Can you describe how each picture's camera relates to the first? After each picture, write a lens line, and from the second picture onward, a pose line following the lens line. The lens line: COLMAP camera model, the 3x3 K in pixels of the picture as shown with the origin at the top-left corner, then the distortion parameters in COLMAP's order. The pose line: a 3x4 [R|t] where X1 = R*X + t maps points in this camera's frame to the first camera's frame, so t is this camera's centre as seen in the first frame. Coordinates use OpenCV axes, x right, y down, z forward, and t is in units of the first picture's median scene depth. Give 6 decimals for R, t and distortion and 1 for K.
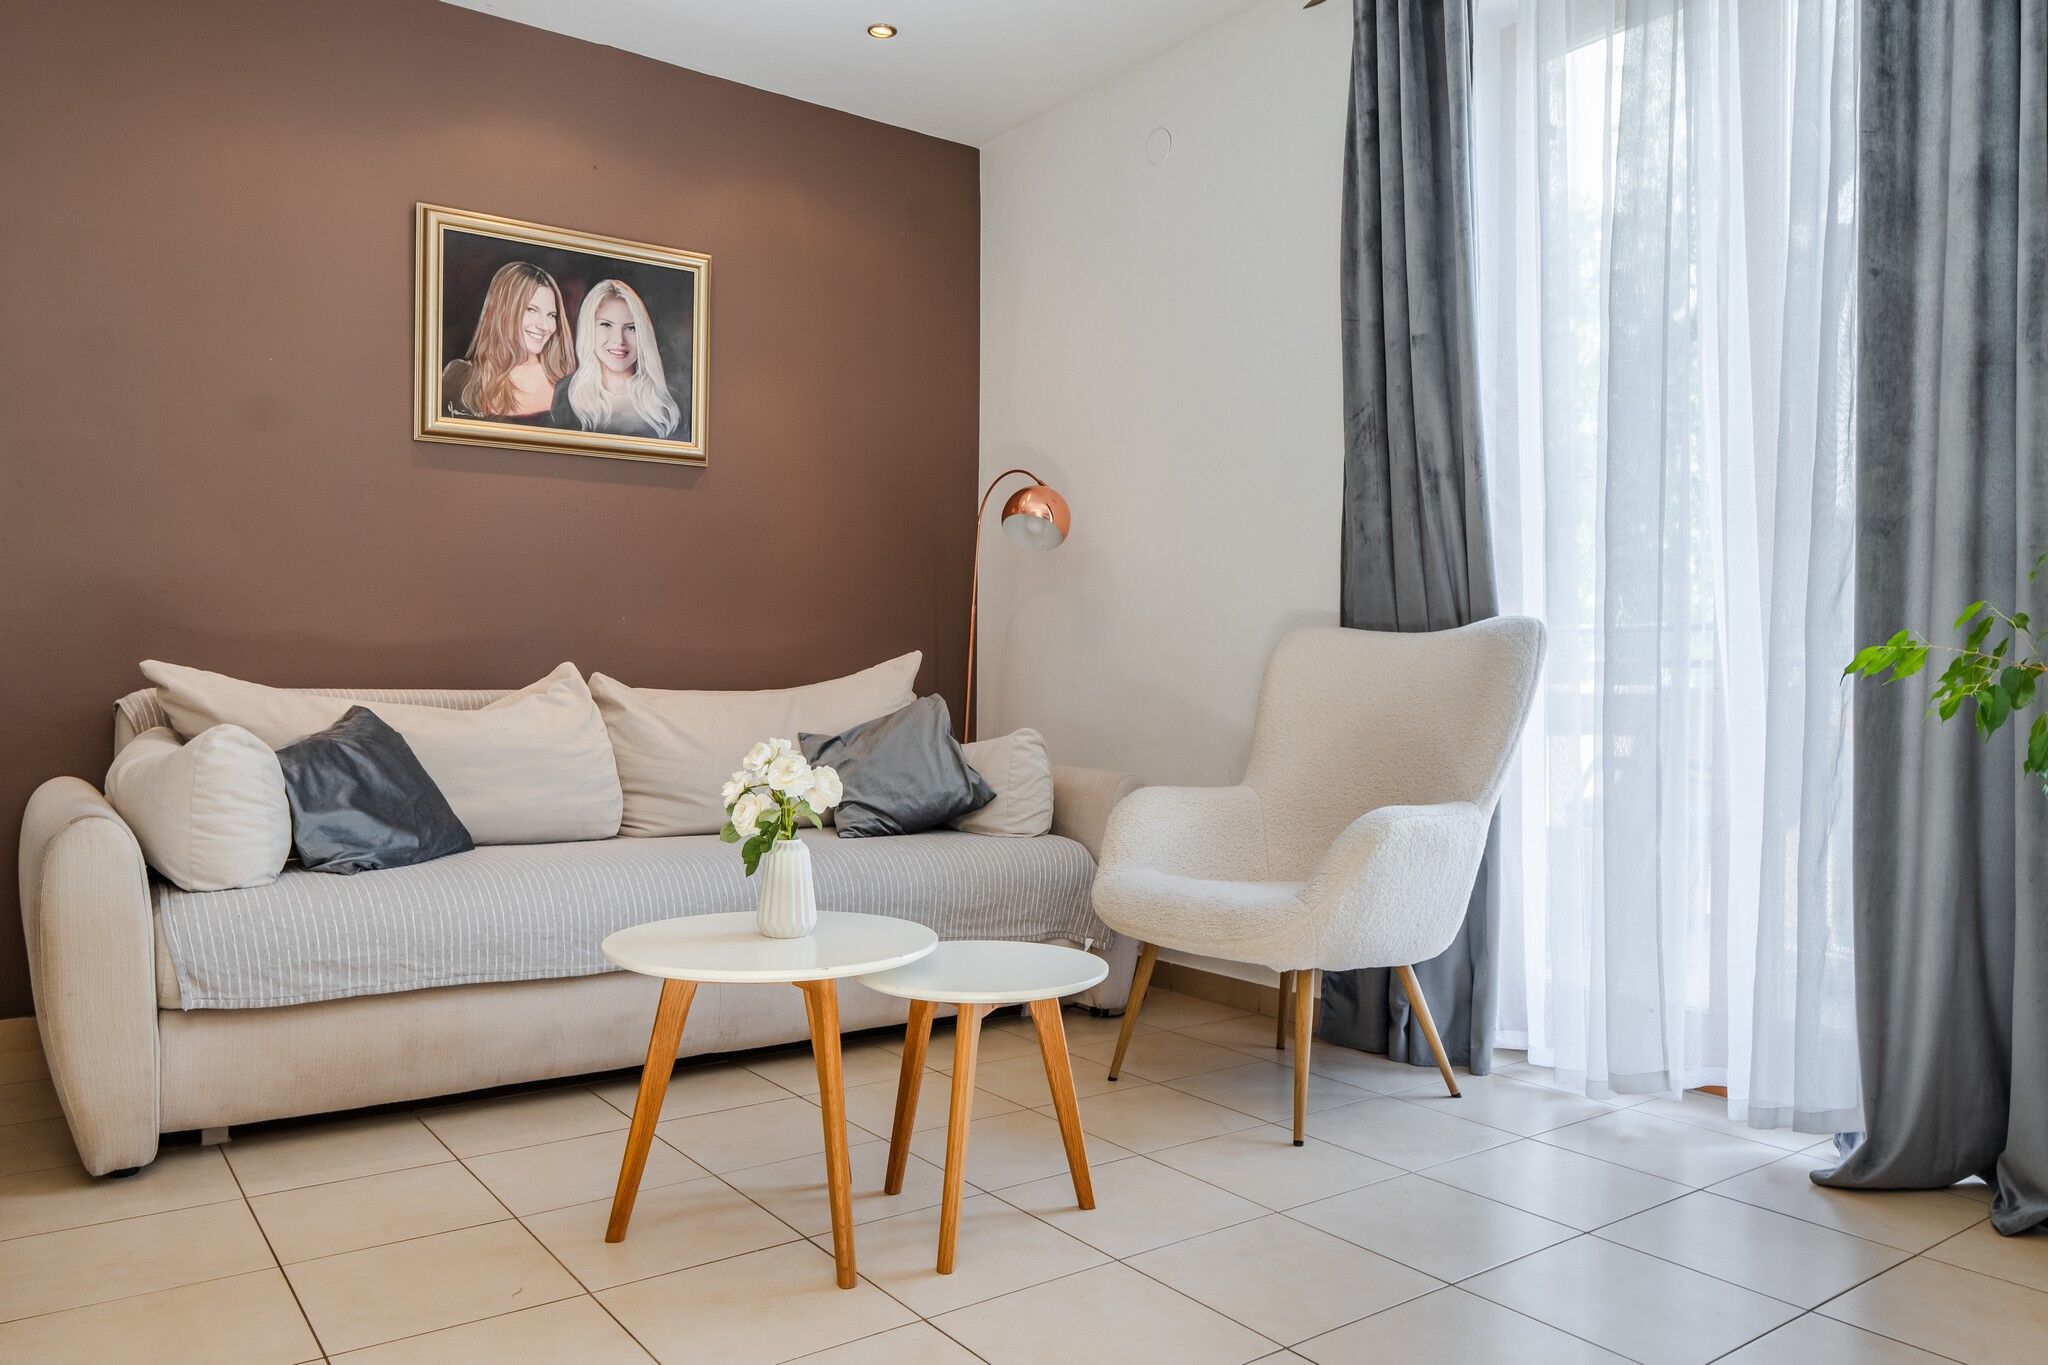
lens RADIAL K [[1434.8, 0, 1013.5], [0, 1434.8, 668.2], [0, 0, 1]] dist [0.003720, -0.004248]
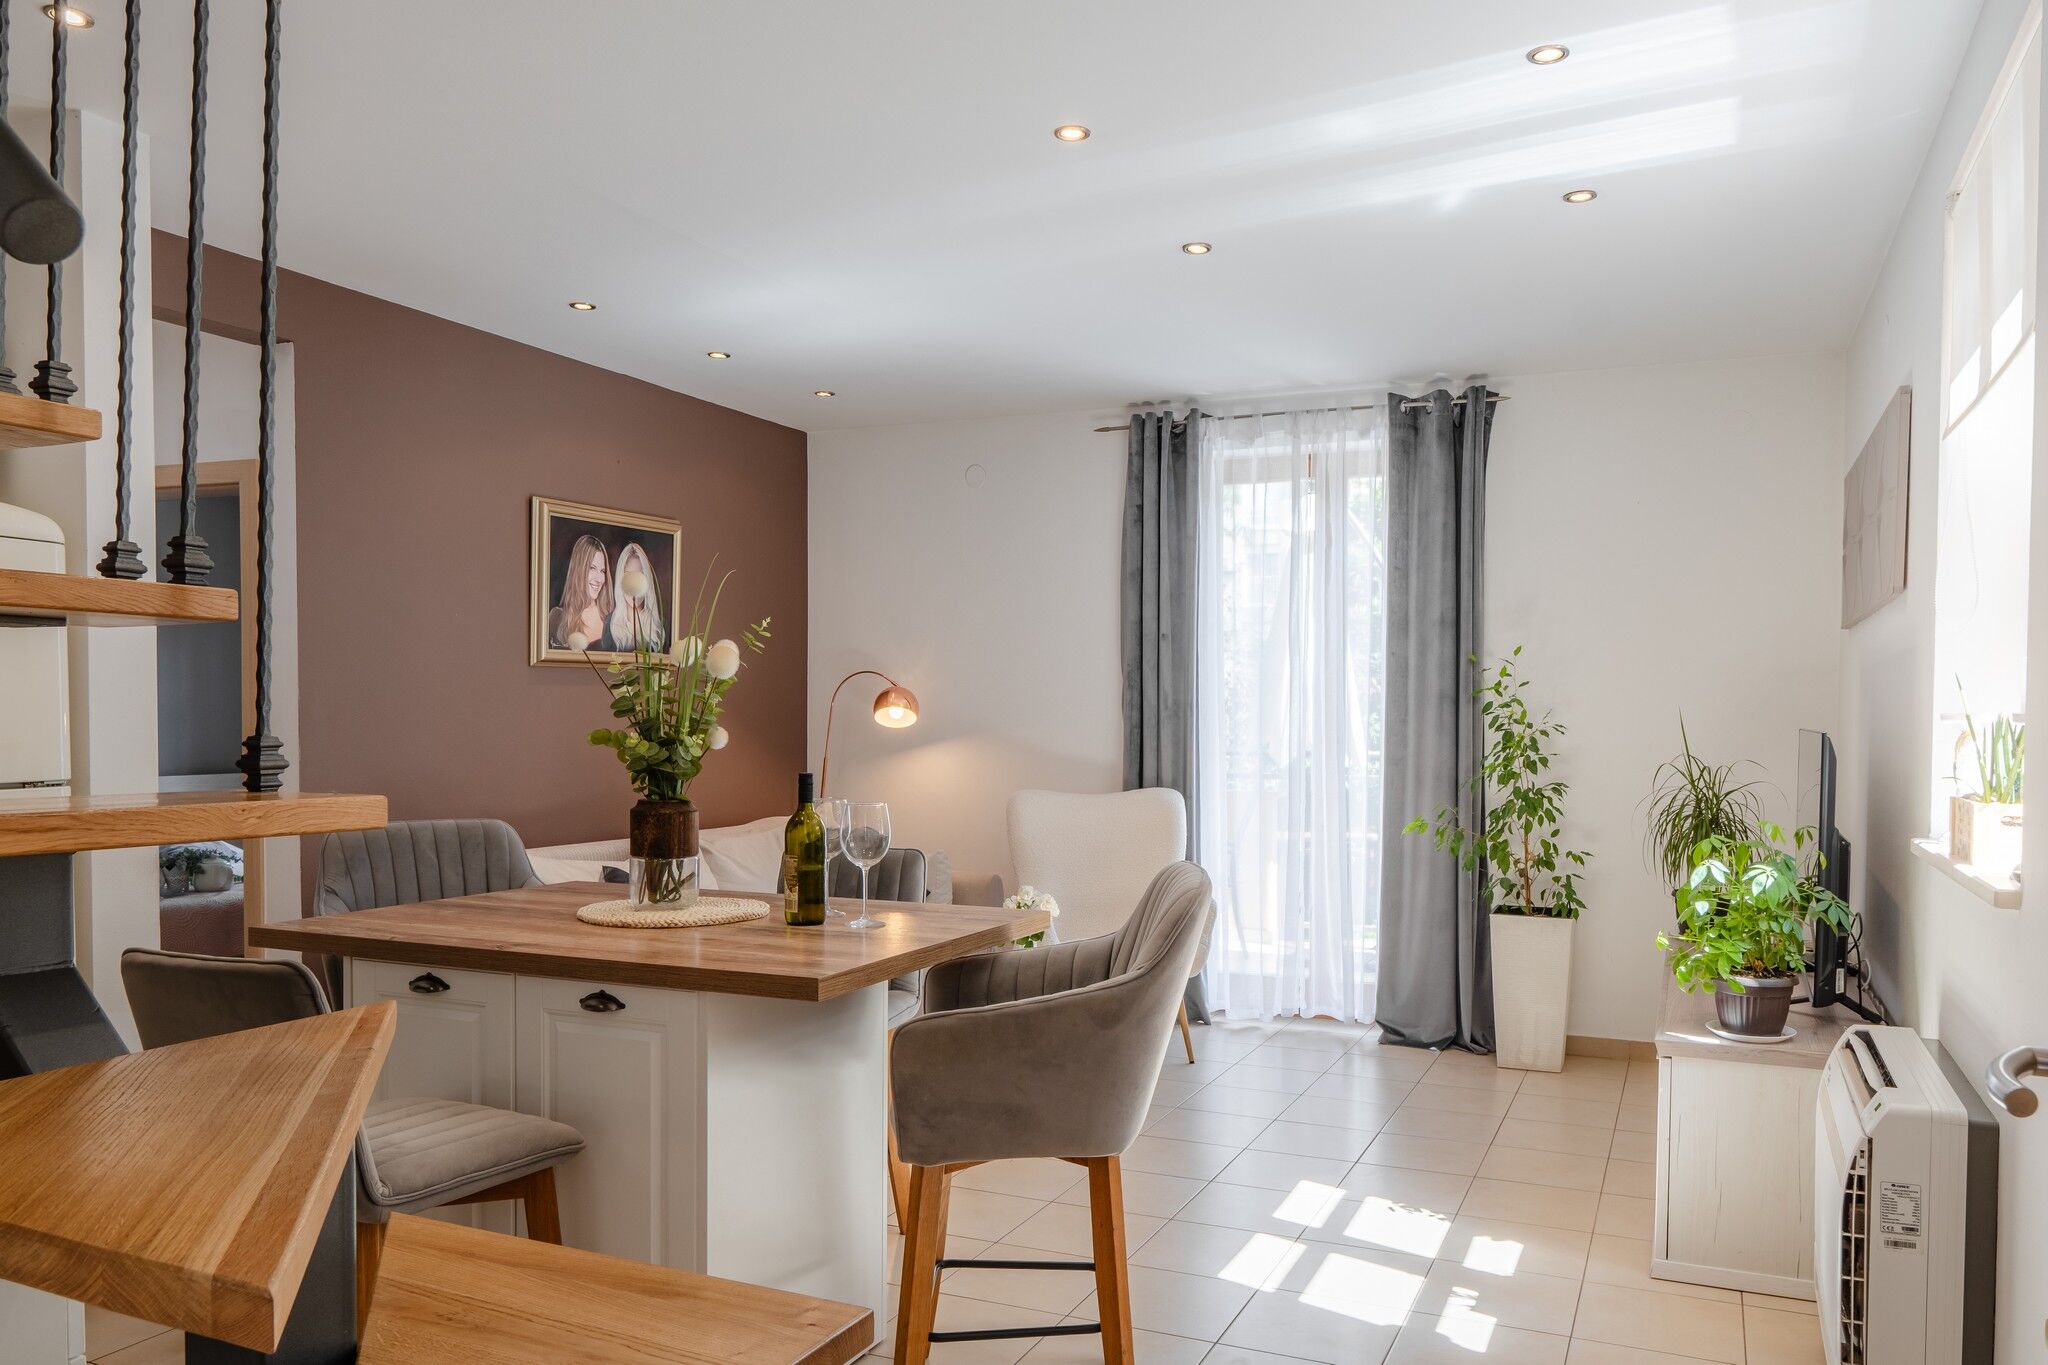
lens RADIAL K [[1455.4, 0, 1075.4], [0, 1455.4, 716.8], [0, 0, 1]] dist [0.020108, 0.000589]
pose [[0.858720, -0.006205, 0.512407, -0.671005], [-0.002579, 0.999862, 0.016431, -0.130453], [-0.512438, -0.015431, 0.858585, -0.478691]]
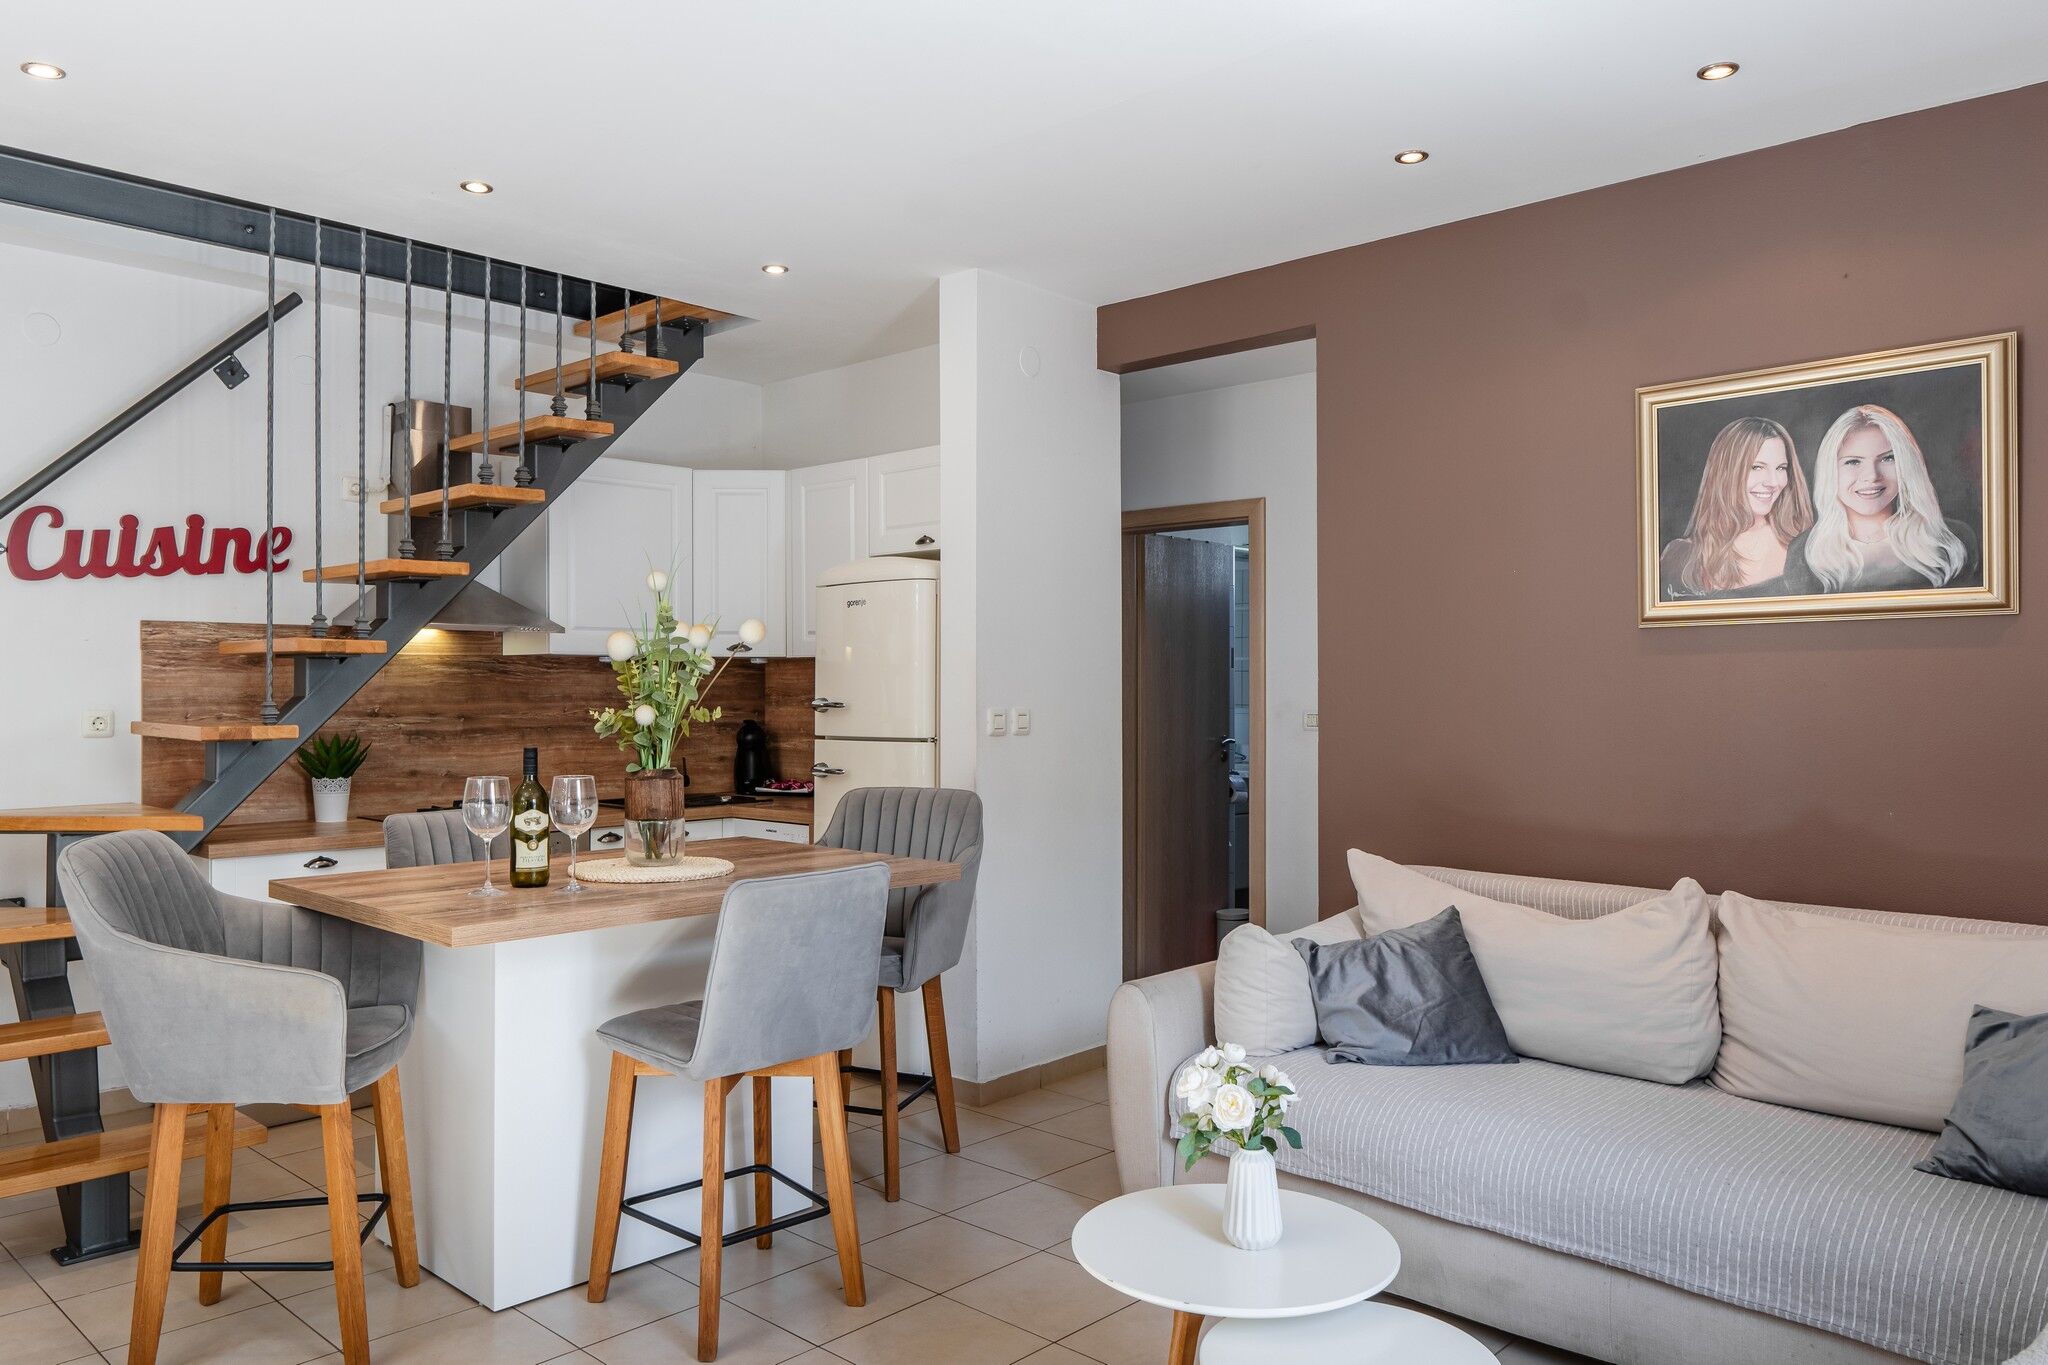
lens RADIAL K [[1434.8, 0, 1013.5], [0, 1434.8, 668.2], [0, 0, 1]] dist [0.003720, -0.004248]
pose [[0.188967, -0.020541, -0.981769, 0.462750], [0.013782, 0.999738, -0.018264, -0.115289], [0.981887, -0.010080, 0.189200, 0.374946]]
